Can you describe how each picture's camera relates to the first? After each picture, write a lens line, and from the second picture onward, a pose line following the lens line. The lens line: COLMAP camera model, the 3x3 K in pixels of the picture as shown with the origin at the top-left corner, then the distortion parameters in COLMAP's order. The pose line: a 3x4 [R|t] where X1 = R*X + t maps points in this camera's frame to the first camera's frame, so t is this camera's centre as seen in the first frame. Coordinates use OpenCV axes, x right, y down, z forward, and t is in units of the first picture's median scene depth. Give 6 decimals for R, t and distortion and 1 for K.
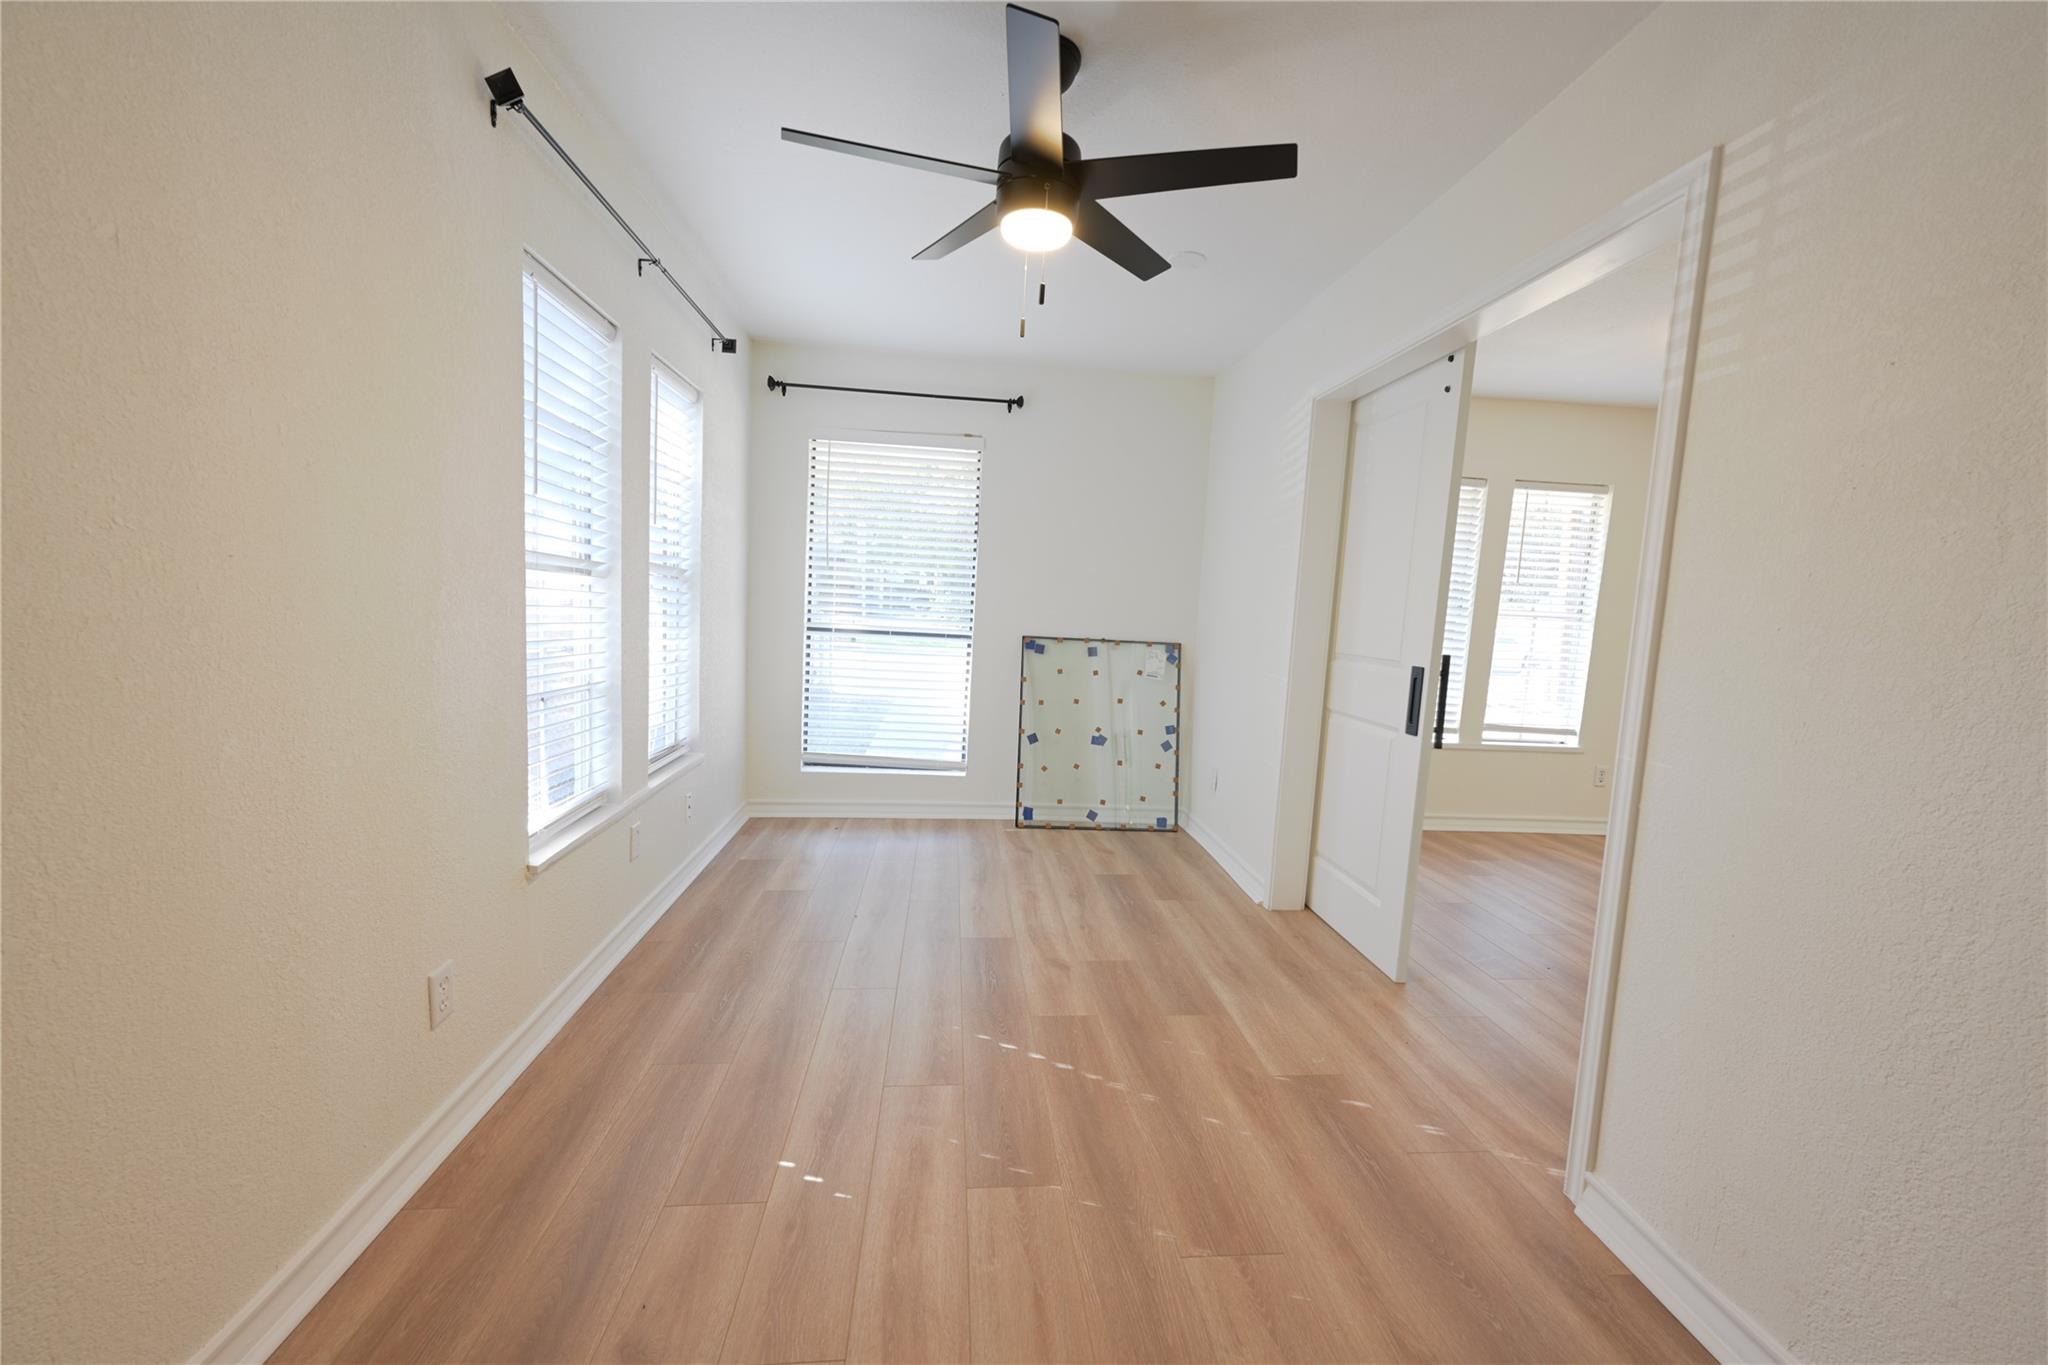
lens RADIAL K [[803.8, 0, 1025.5], [0, 803.8, 685.8], [0, 0, 1]] dist [-0.001350, -0.000158]
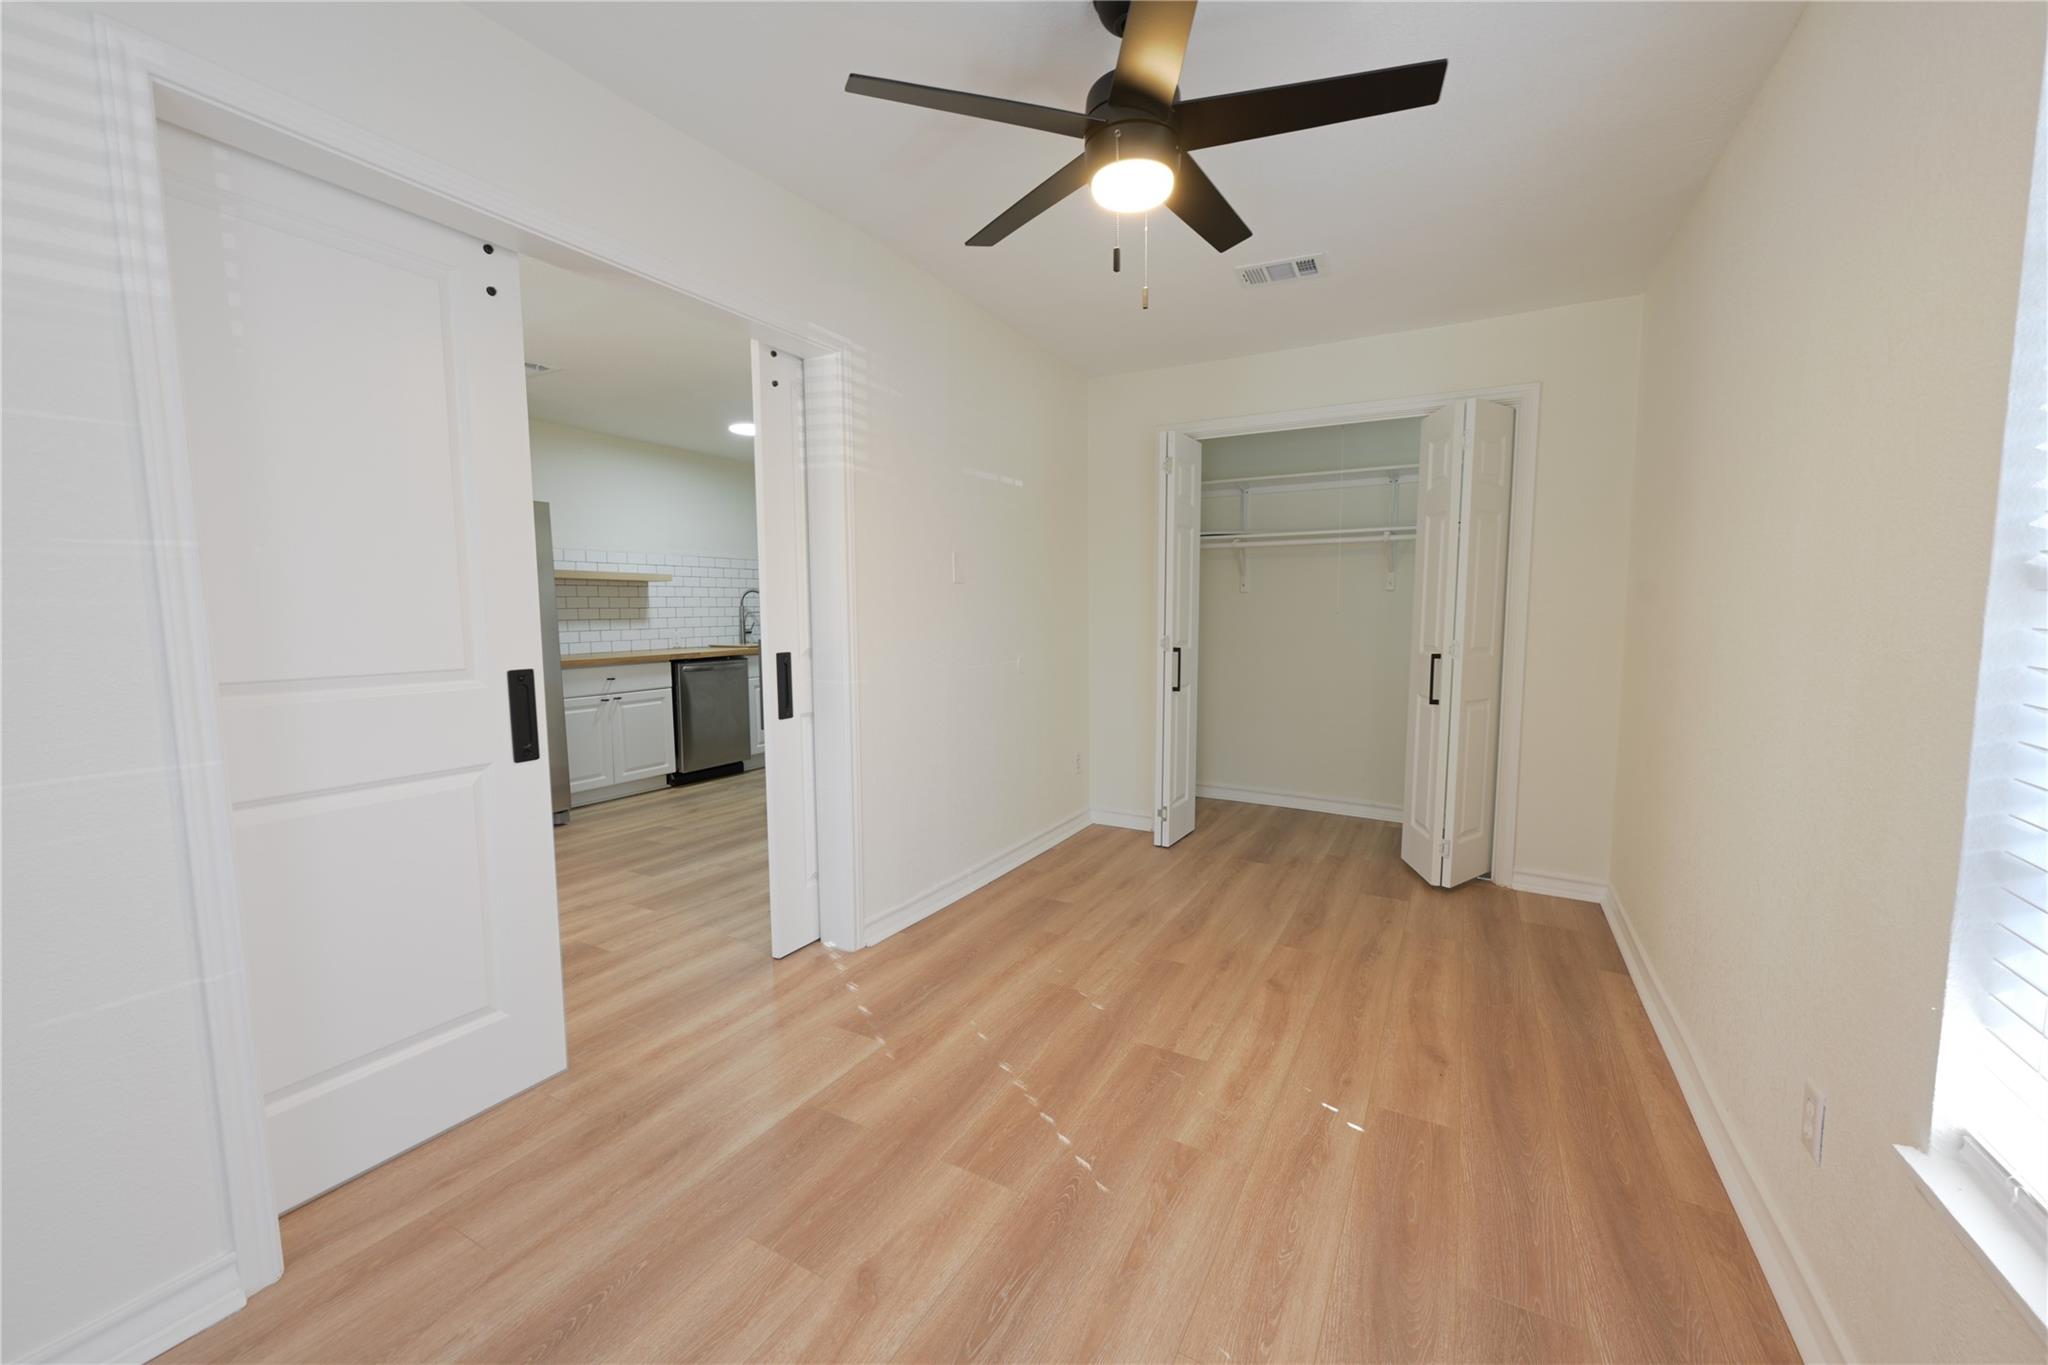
lens RADIAL K [[803.8, 0, 1024.2], [0, 803.8, 680.7], [0, 0, 1]] dist [-0.001350, -0.000158]
pose [[-0.825646, -0.100735, 0.555122, -0.395508], [0.017360, 0.978929, 0.203460, -0.199851], [-0.563921, 0.177623, -0.806501, 1.707101]]
